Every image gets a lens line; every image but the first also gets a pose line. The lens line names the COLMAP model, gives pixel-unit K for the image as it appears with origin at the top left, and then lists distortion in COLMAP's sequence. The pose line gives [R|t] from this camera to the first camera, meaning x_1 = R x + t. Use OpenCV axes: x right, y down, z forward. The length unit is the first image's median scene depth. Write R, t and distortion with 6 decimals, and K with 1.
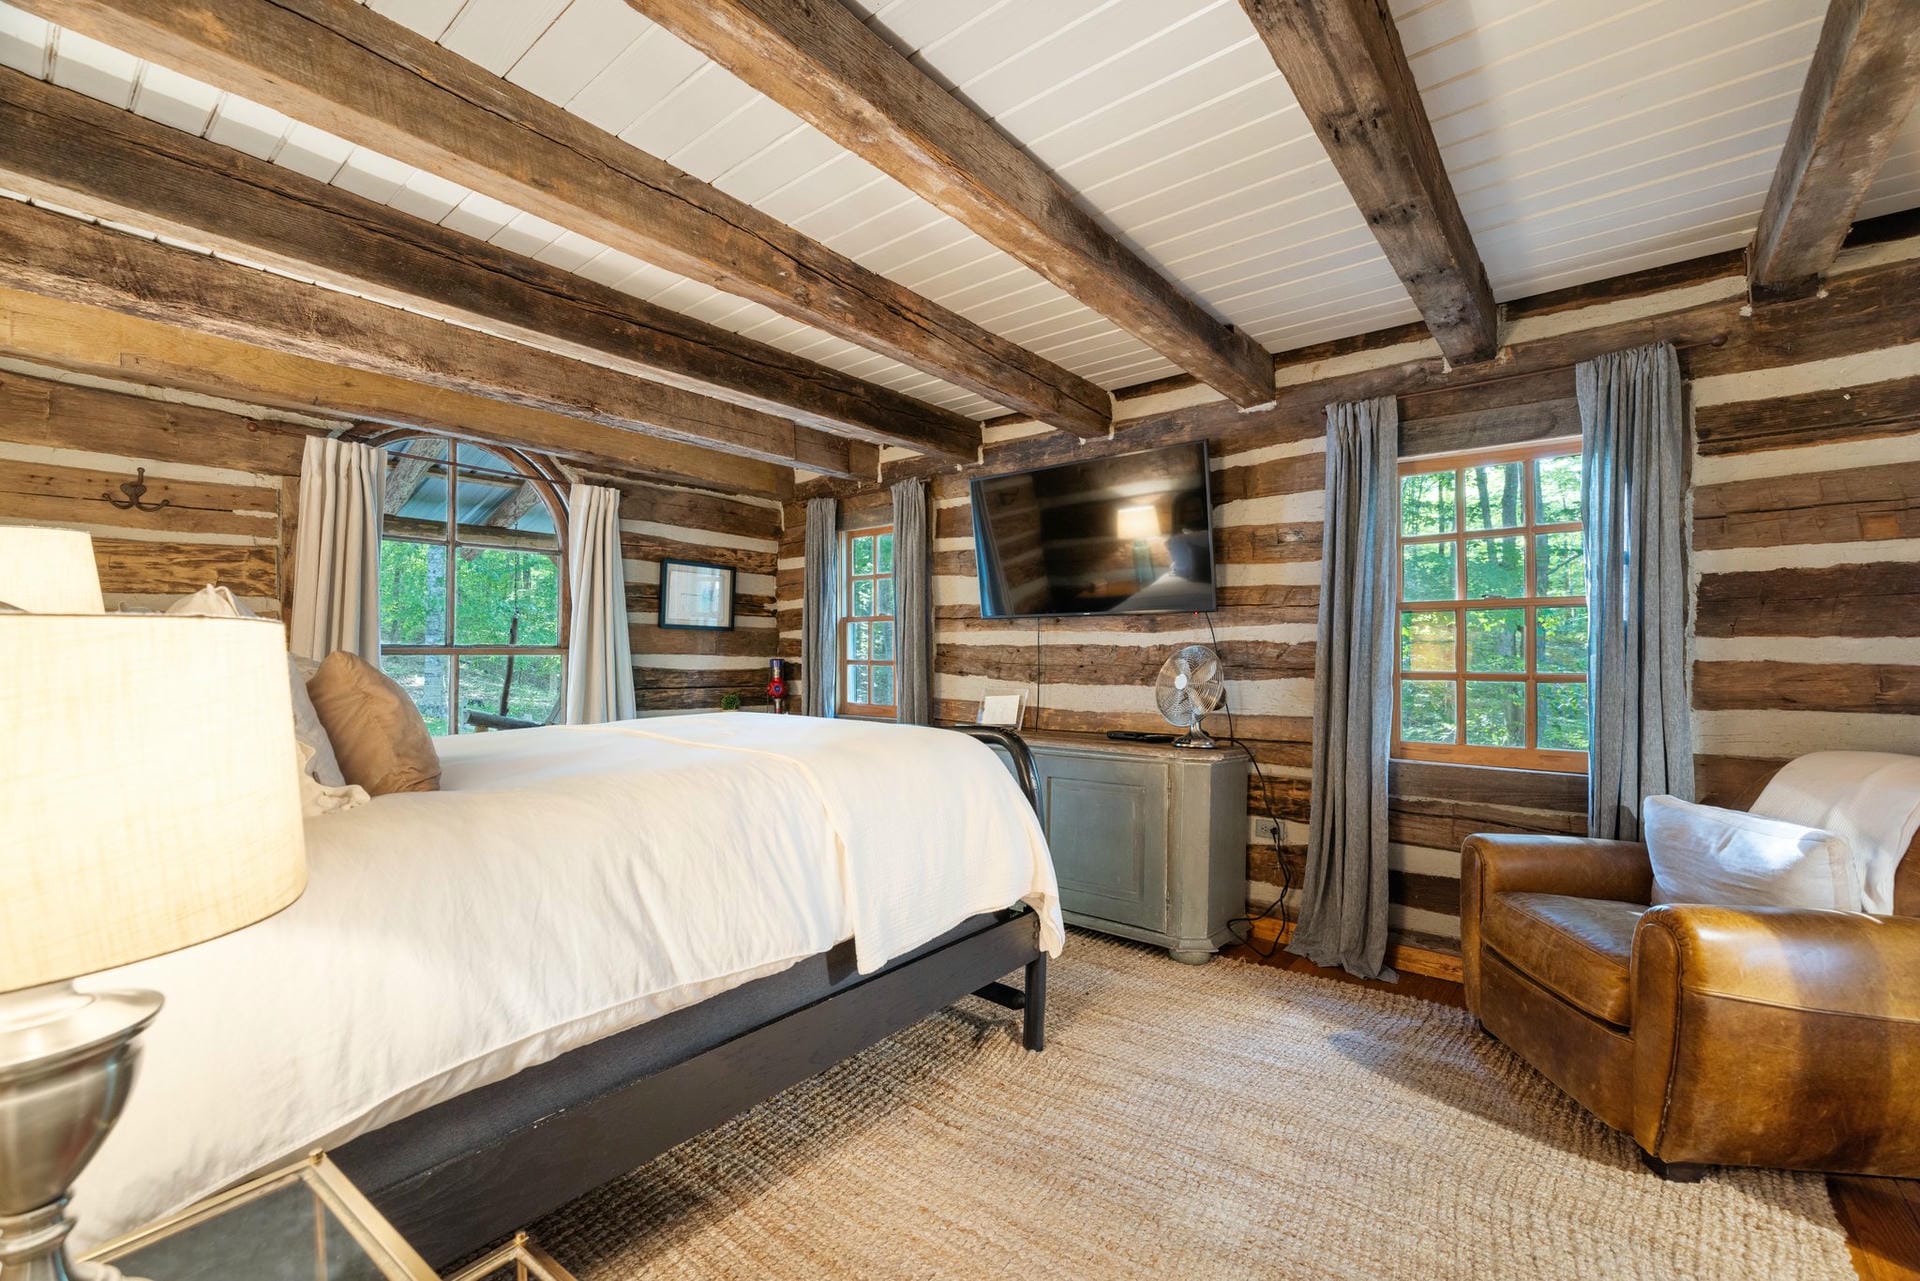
lens RADIAL K [[814.5, 0, 967.7], [0, 814.5, 651.6], [0, 0, 1]] dist [0.002416, 0.000257]
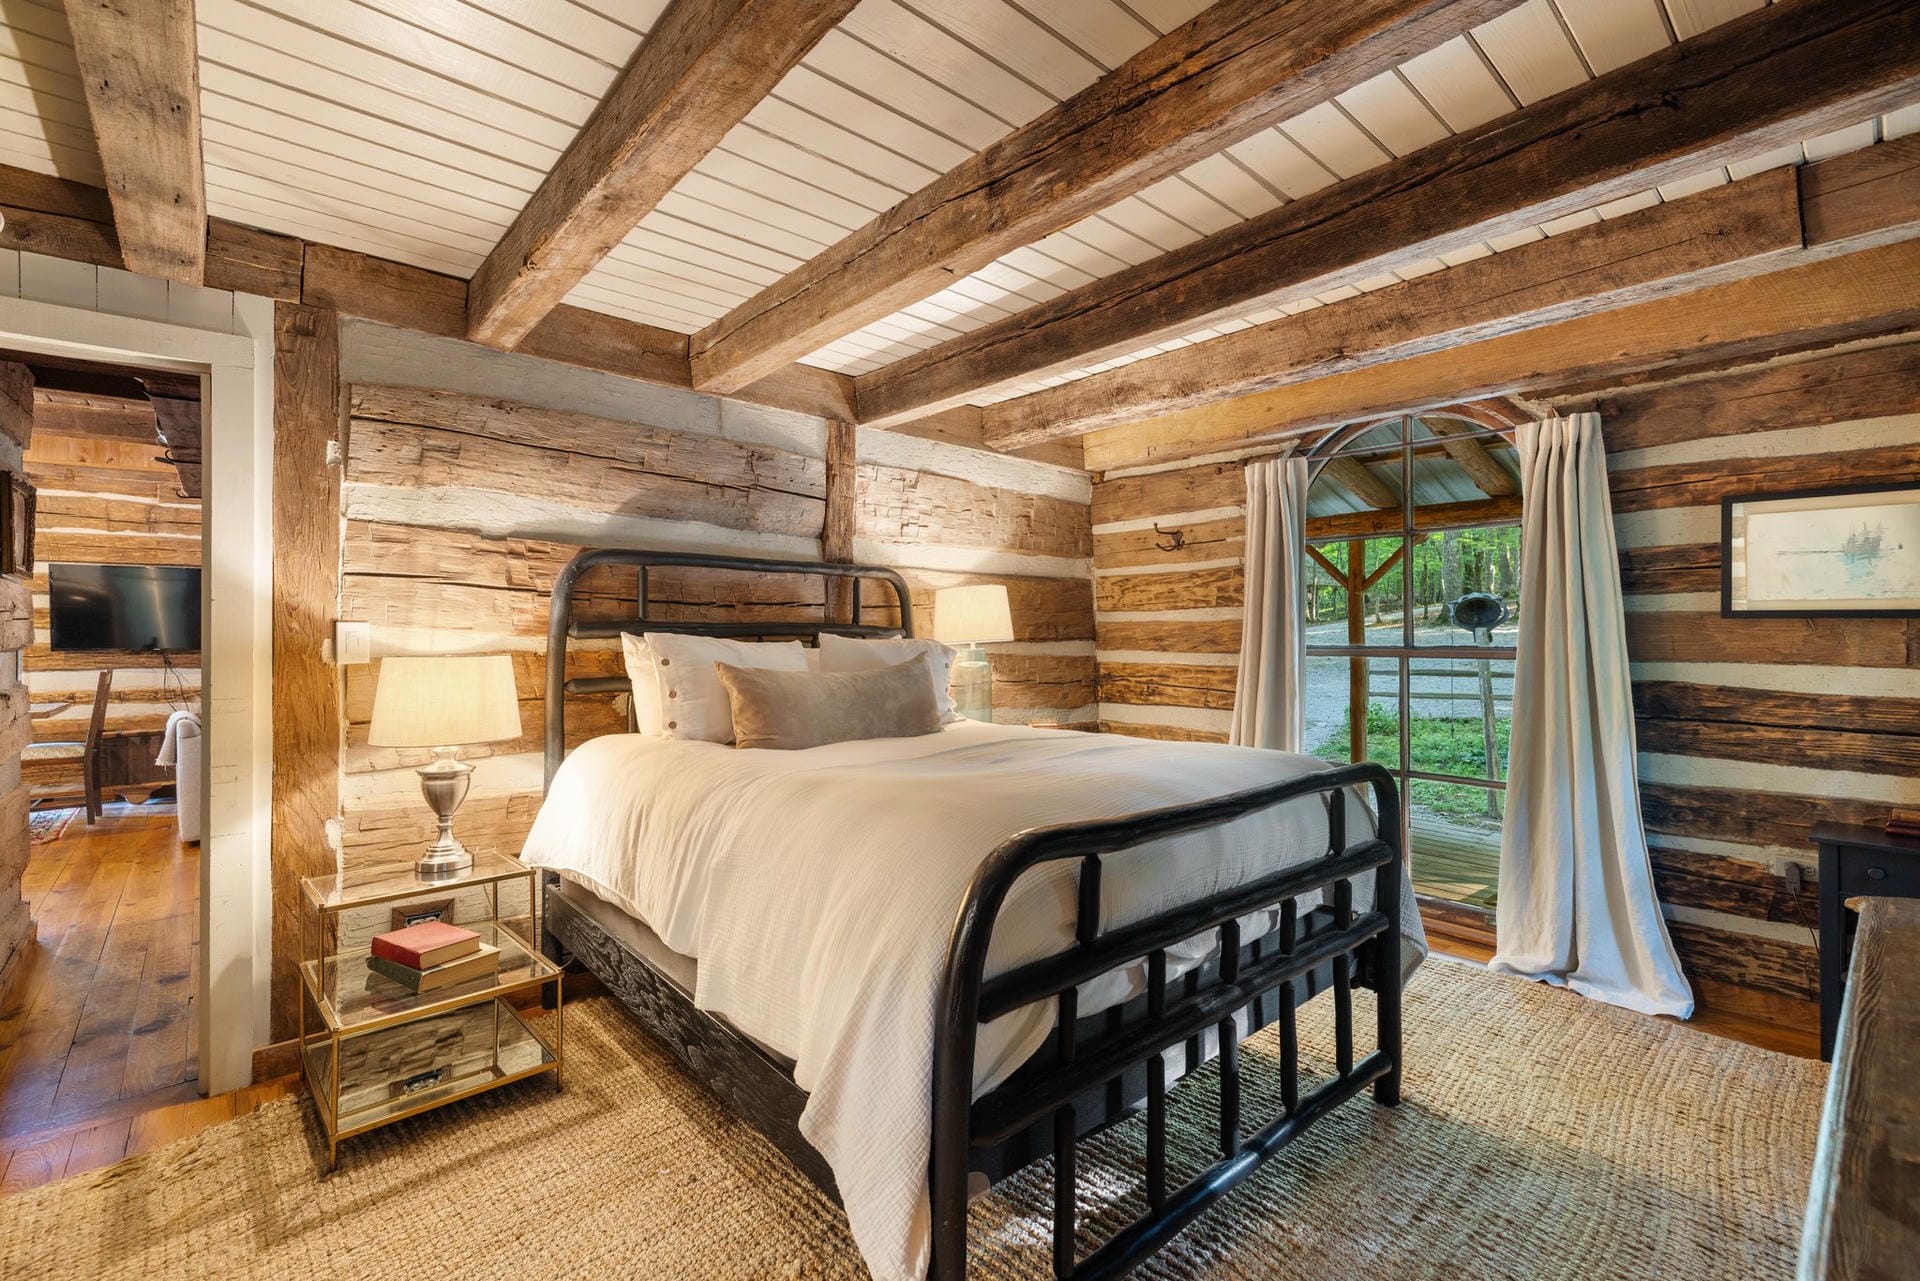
lens RADIAL K [[814.5, 0, 908.0], [0, 814.5, 634.5], [0, 0, 1]] dist [0.002416, 0.000257]
pose [[-0.192129, -0.003530, -0.981363, 0.328745], [0.001280, 0.999992, -0.003848, -0.017269], [0.981369, -0.001995, -0.192123, 0.594434]]
